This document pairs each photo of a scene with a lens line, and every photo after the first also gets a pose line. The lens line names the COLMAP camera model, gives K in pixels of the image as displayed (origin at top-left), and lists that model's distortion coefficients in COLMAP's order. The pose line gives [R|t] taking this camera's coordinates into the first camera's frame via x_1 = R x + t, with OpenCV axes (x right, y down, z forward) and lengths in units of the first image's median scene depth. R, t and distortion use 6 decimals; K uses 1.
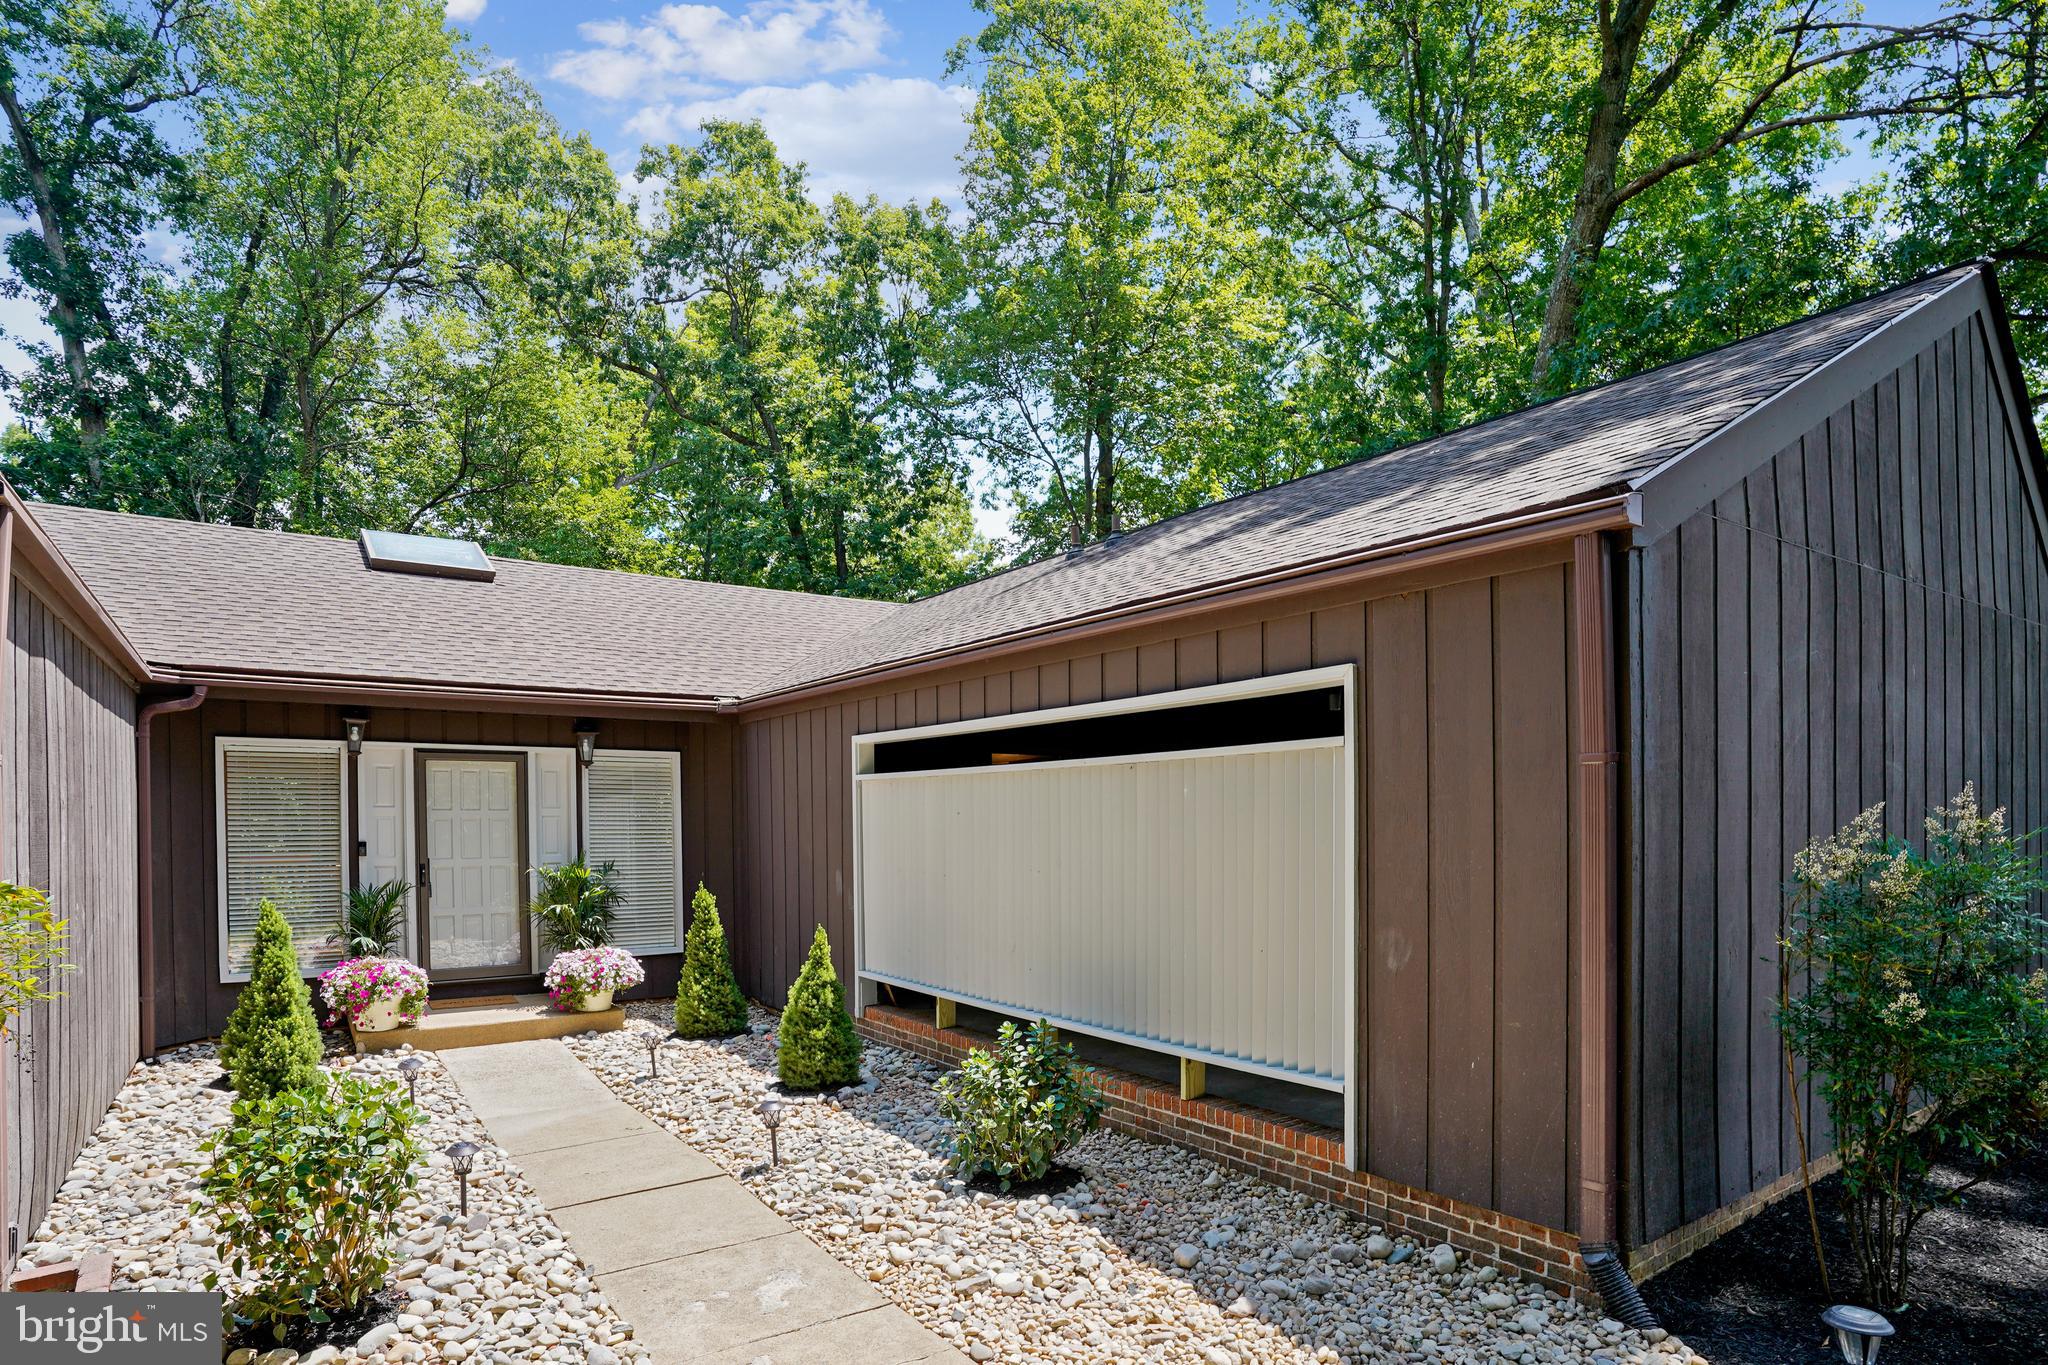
lens RADIAL K [[1099.7, 0, 990.5], [0, 1099.7, 825.7], [0, 0, 1]] dist [-0.046742, 0.025321]
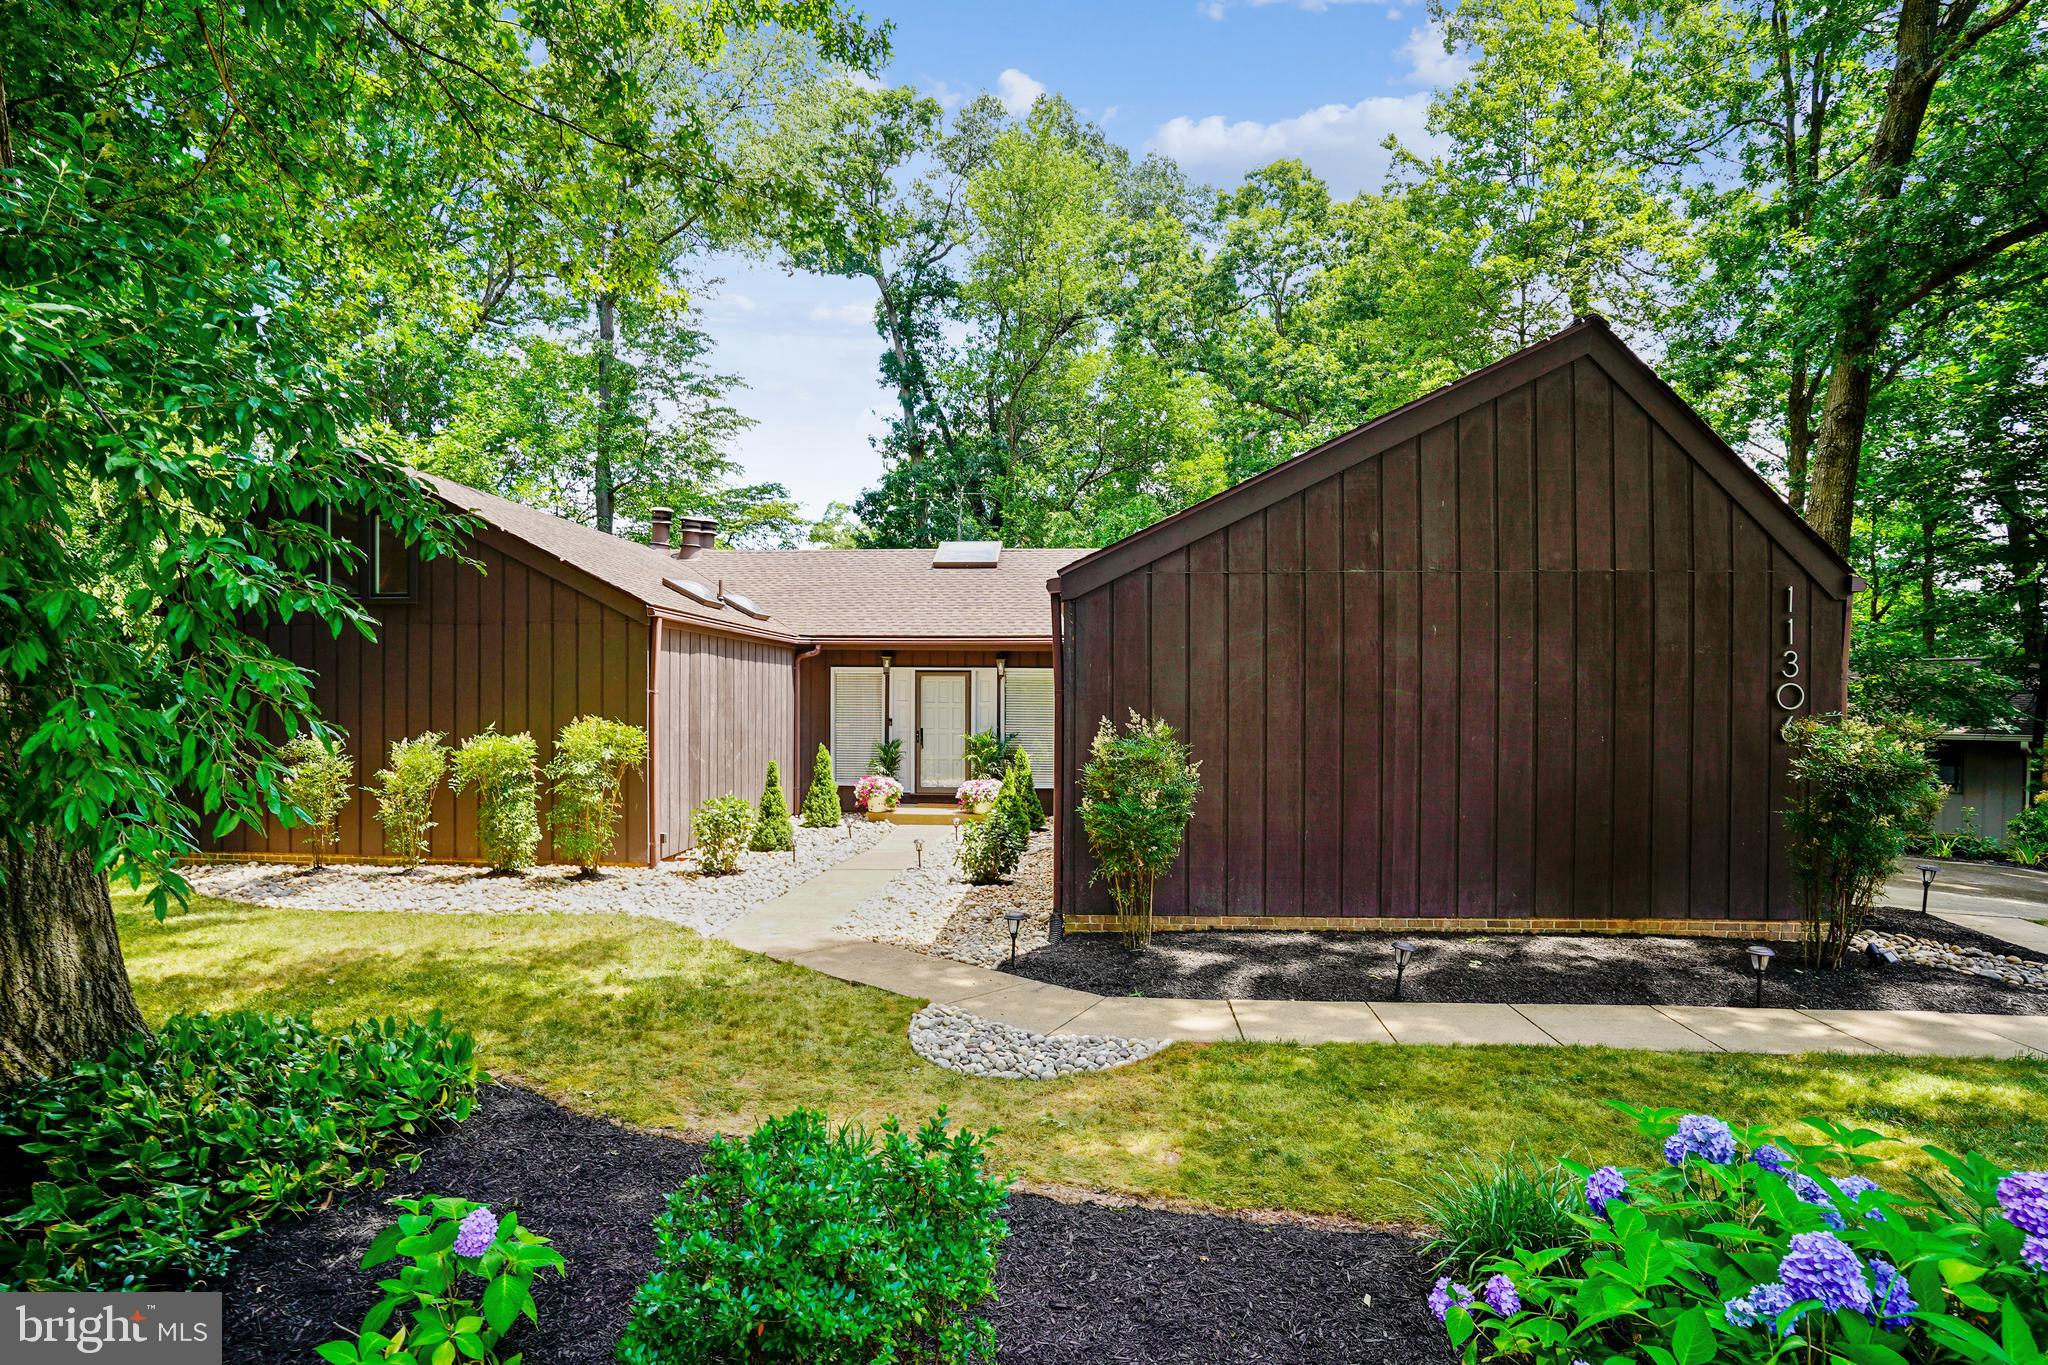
lens RADIAL K [[1000.3, 0, 1022.0], [0, 1000.3, 715.6], [0, 0, 1]] dist [-0.054818, 0.000261]
pose [[0.789258, 0.019602, -0.613749, 0.629701], [-0.015621, 0.999808, 0.011844, -0.013766], [0.613863, 0.000239, 0.789412, -0.245694]]
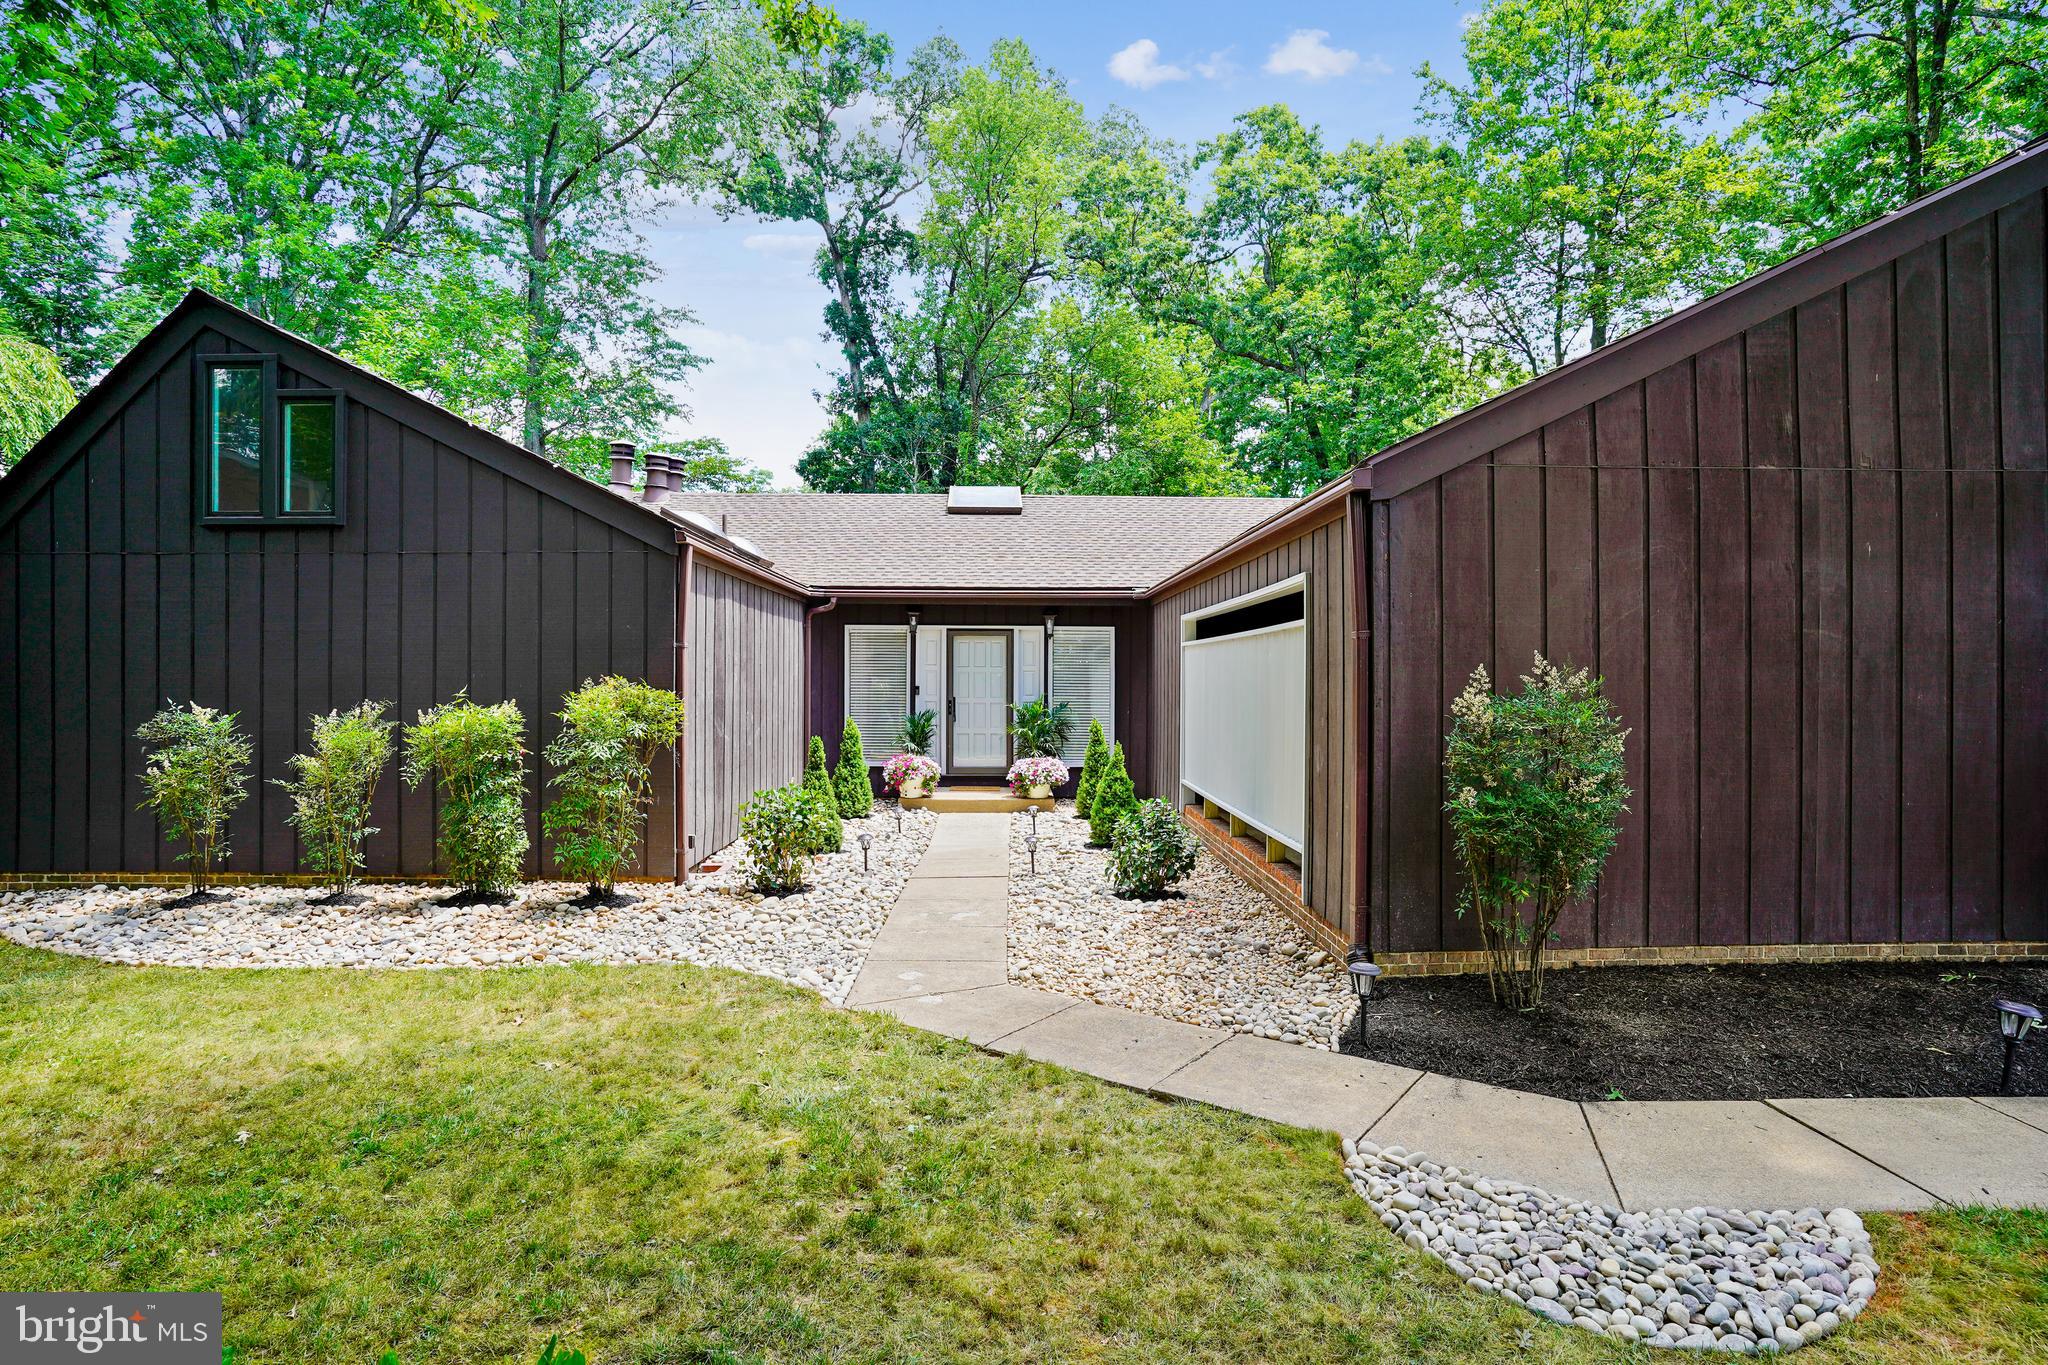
lens RADIAL K [[990.1, 0, 1024.0], [0, 990.1, 682.5], [0, 0, 1]] dist [-0.060688, 0.014431]
pose [[0.844542, 0.011917, -0.535357, 0.322411], [-0.012389, 0.999920, 0.002714, 0.002837], [0.535346, 0.004340, 0.844621, -0.165996]]
